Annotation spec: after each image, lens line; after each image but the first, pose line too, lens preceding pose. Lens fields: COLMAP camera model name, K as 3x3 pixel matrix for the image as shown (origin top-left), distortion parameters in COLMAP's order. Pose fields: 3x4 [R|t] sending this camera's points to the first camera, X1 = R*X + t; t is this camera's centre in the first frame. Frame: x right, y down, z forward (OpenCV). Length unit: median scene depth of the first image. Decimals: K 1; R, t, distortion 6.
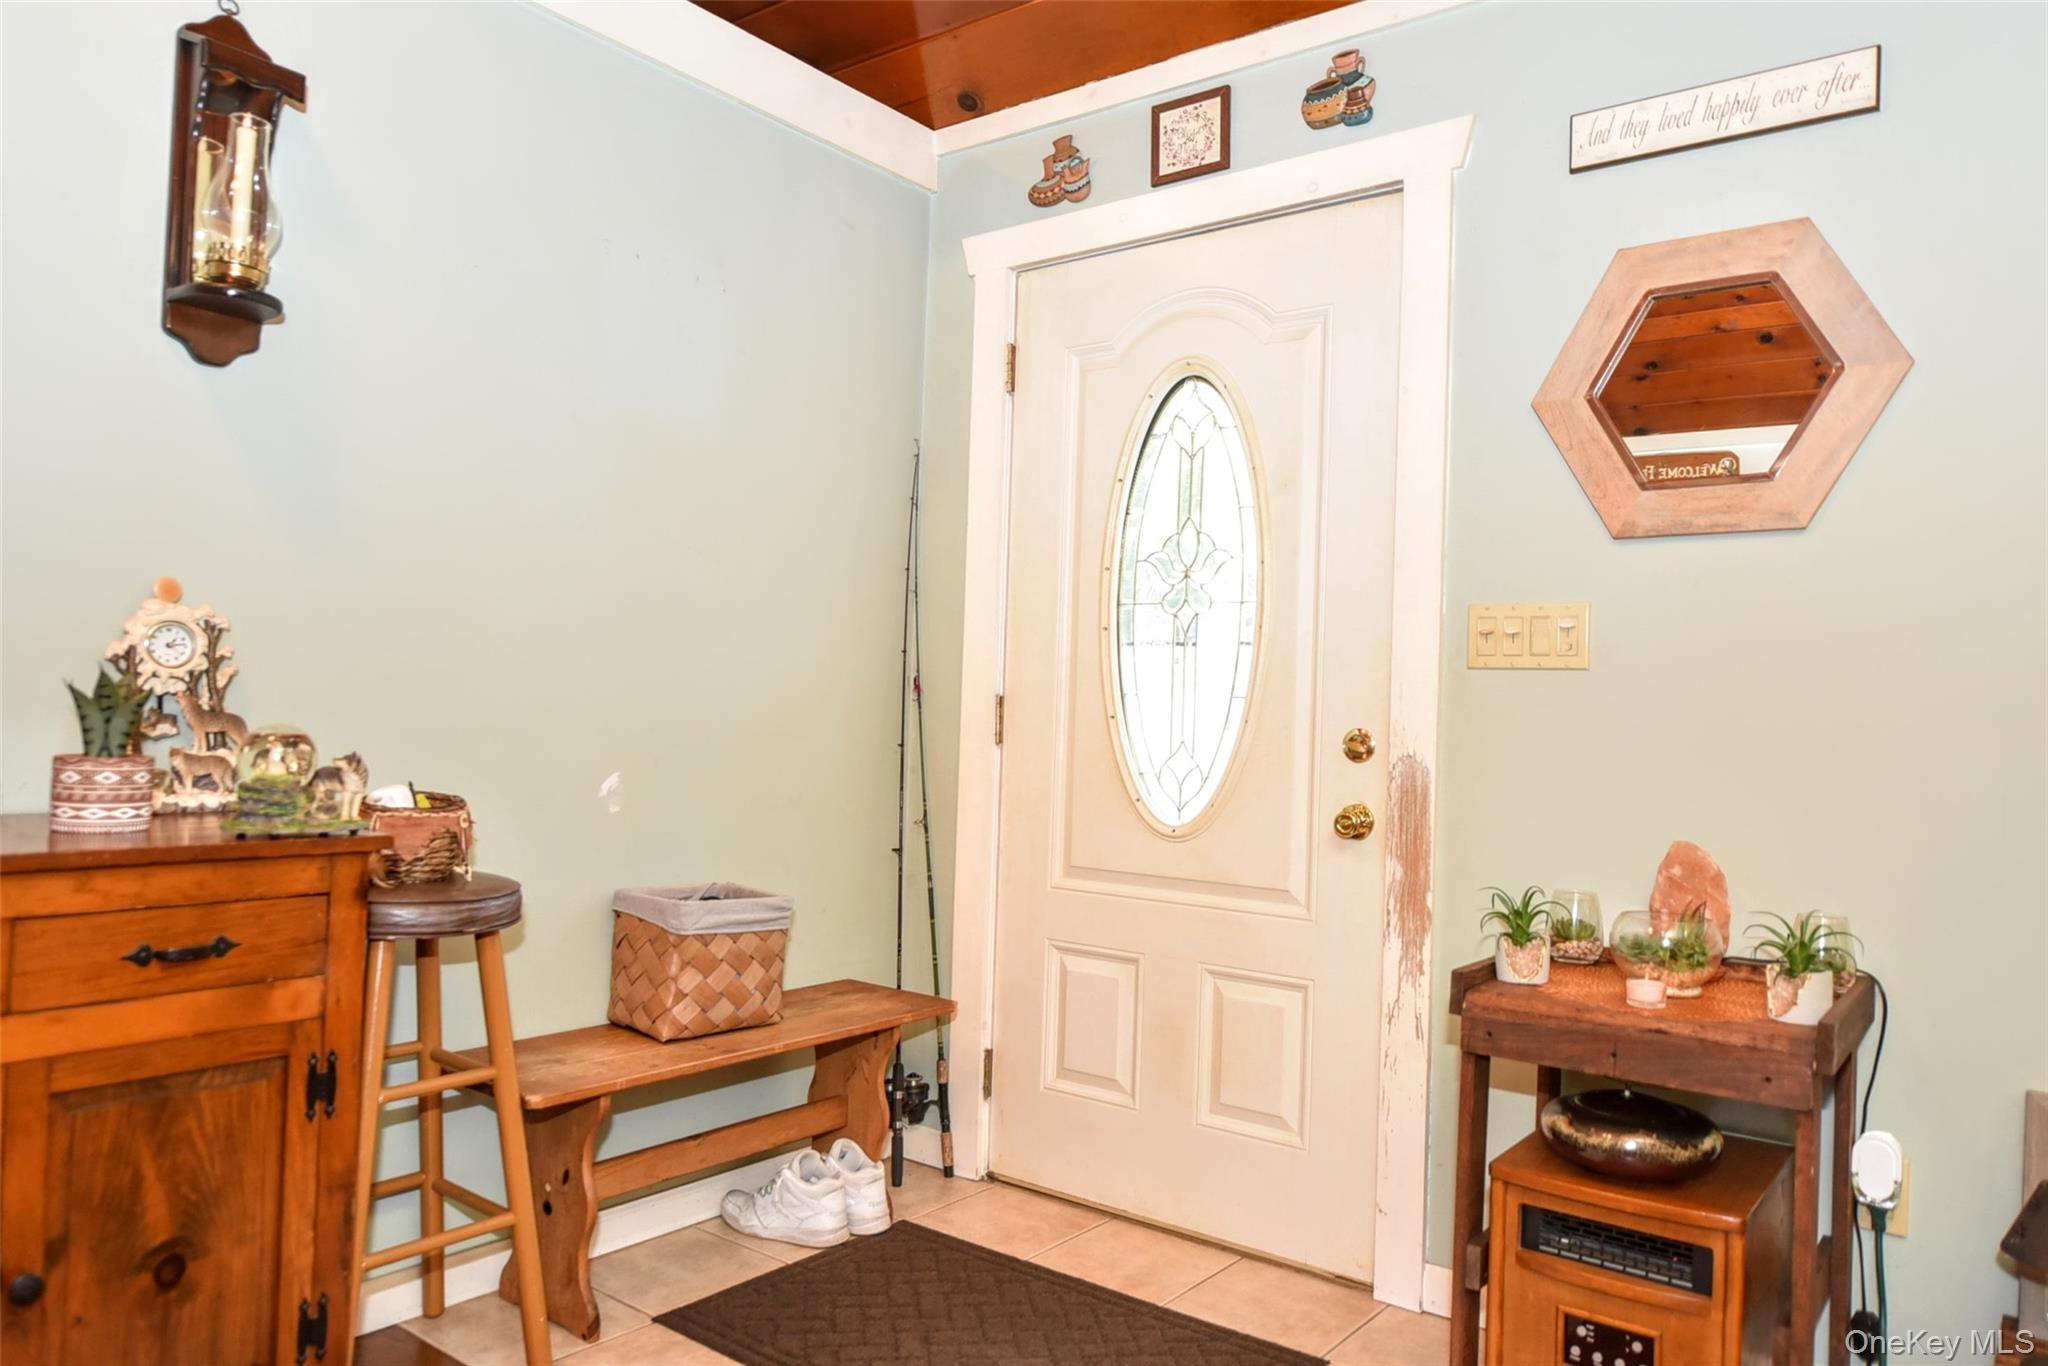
lens RADIAL K [[1377.8, 0, 1022.0], [0, 1377.8, 680.0], [0, 0, 1]] dist [-0.011837, 0.005046]
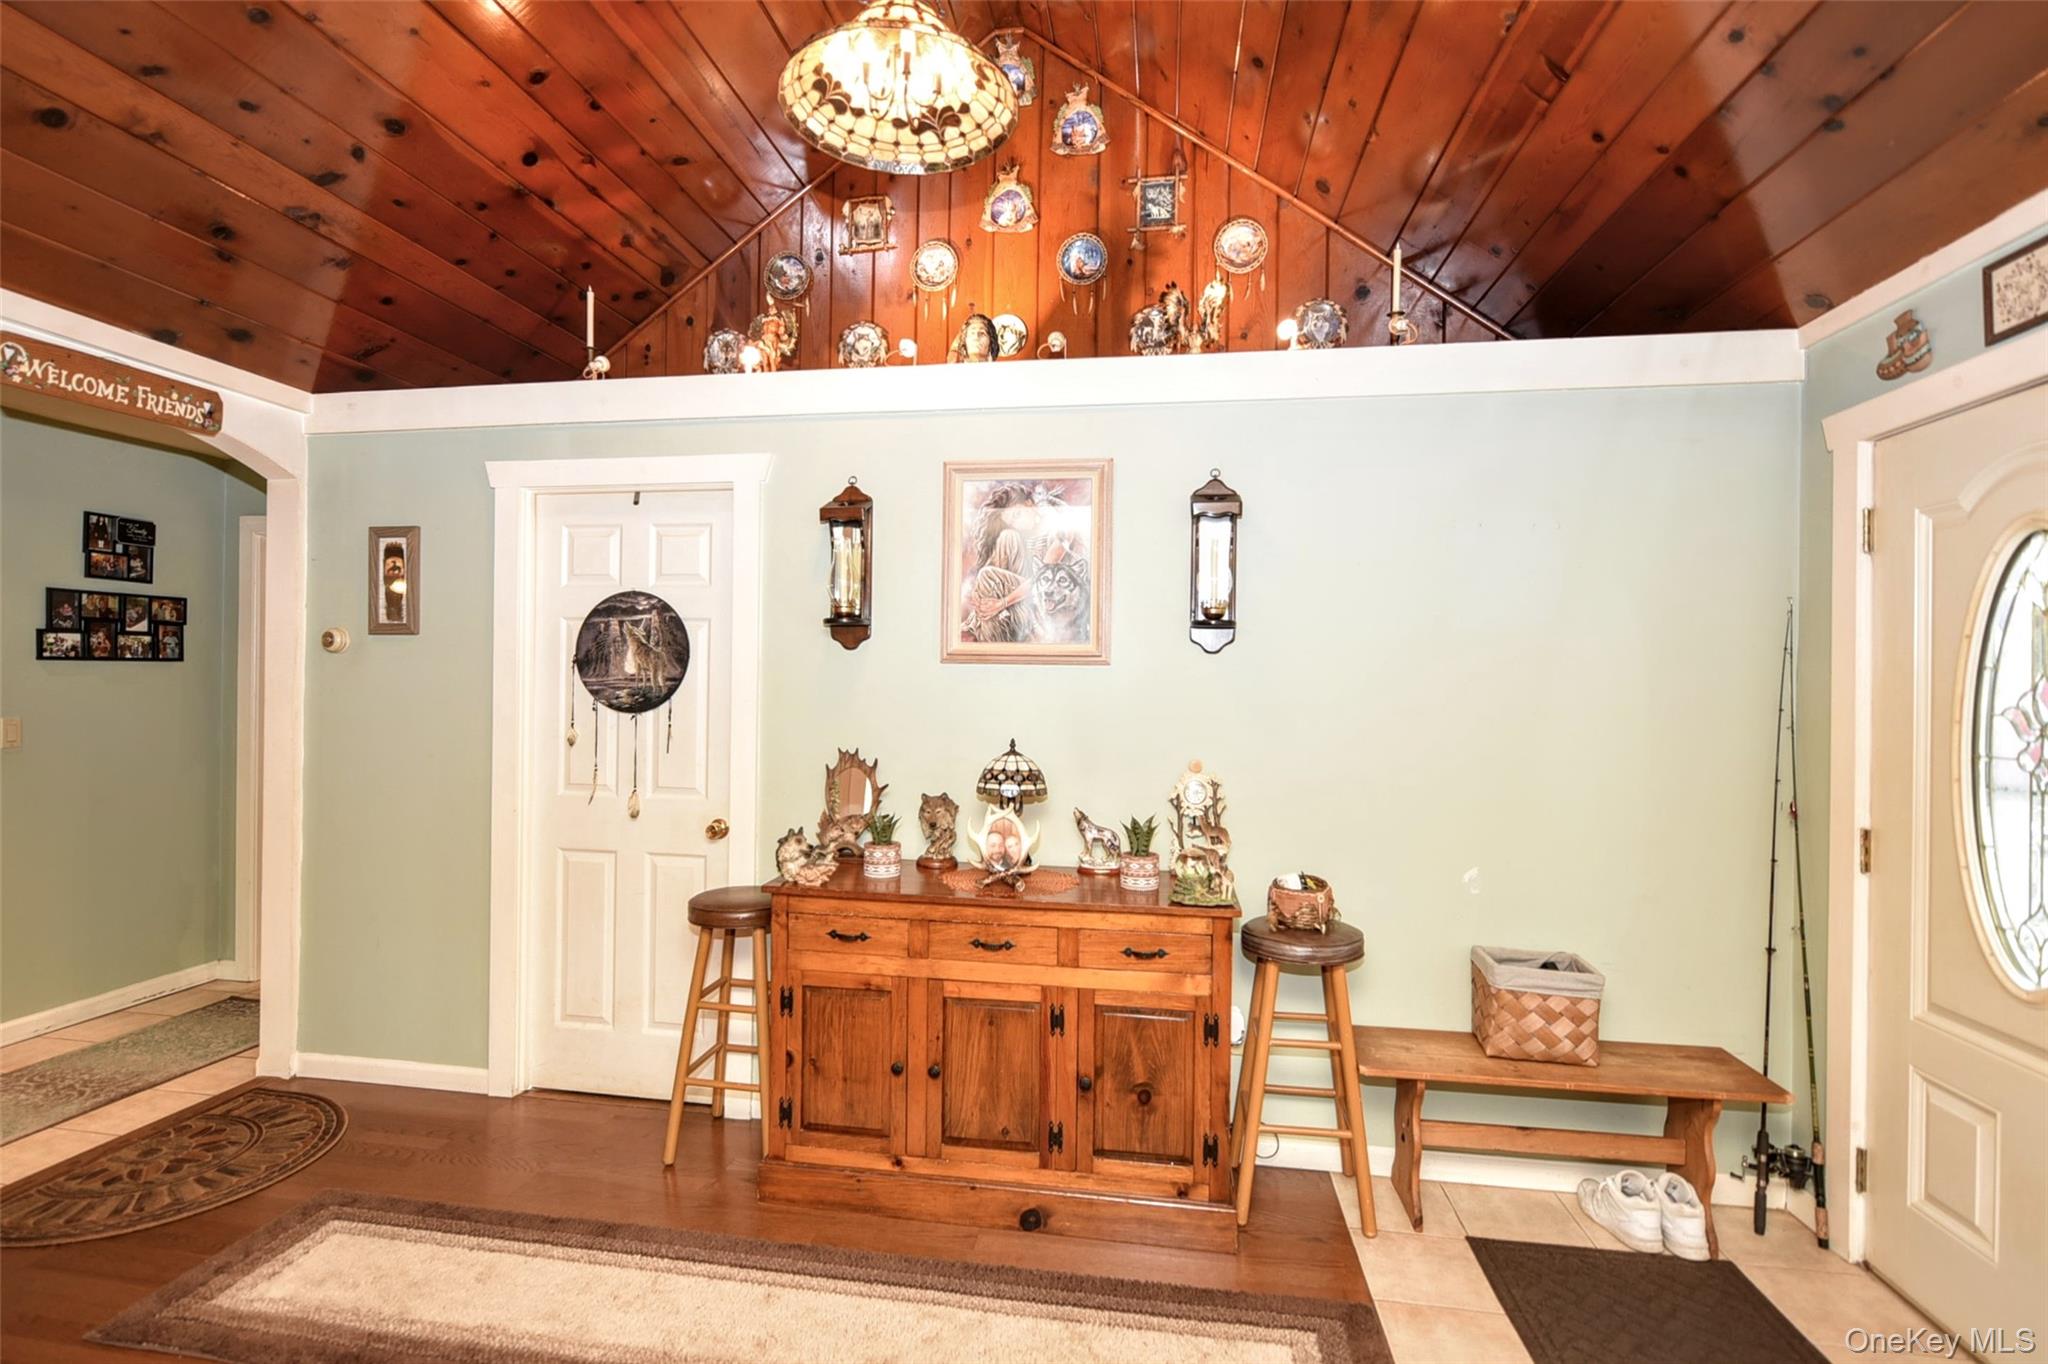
lens RADIAL K [[961.9, 0, 1015.7], [0, 961.9, 682.3], [0, 0, 1]] dist [-0.004541, -0.001177]
pose [[0.488319, -0.028715, -0.872193, 0.379286], [0.021201, 0.999554, -0.021038, -0.122539], [0.872408, -0.008218, 0.488710, 0.038775]]
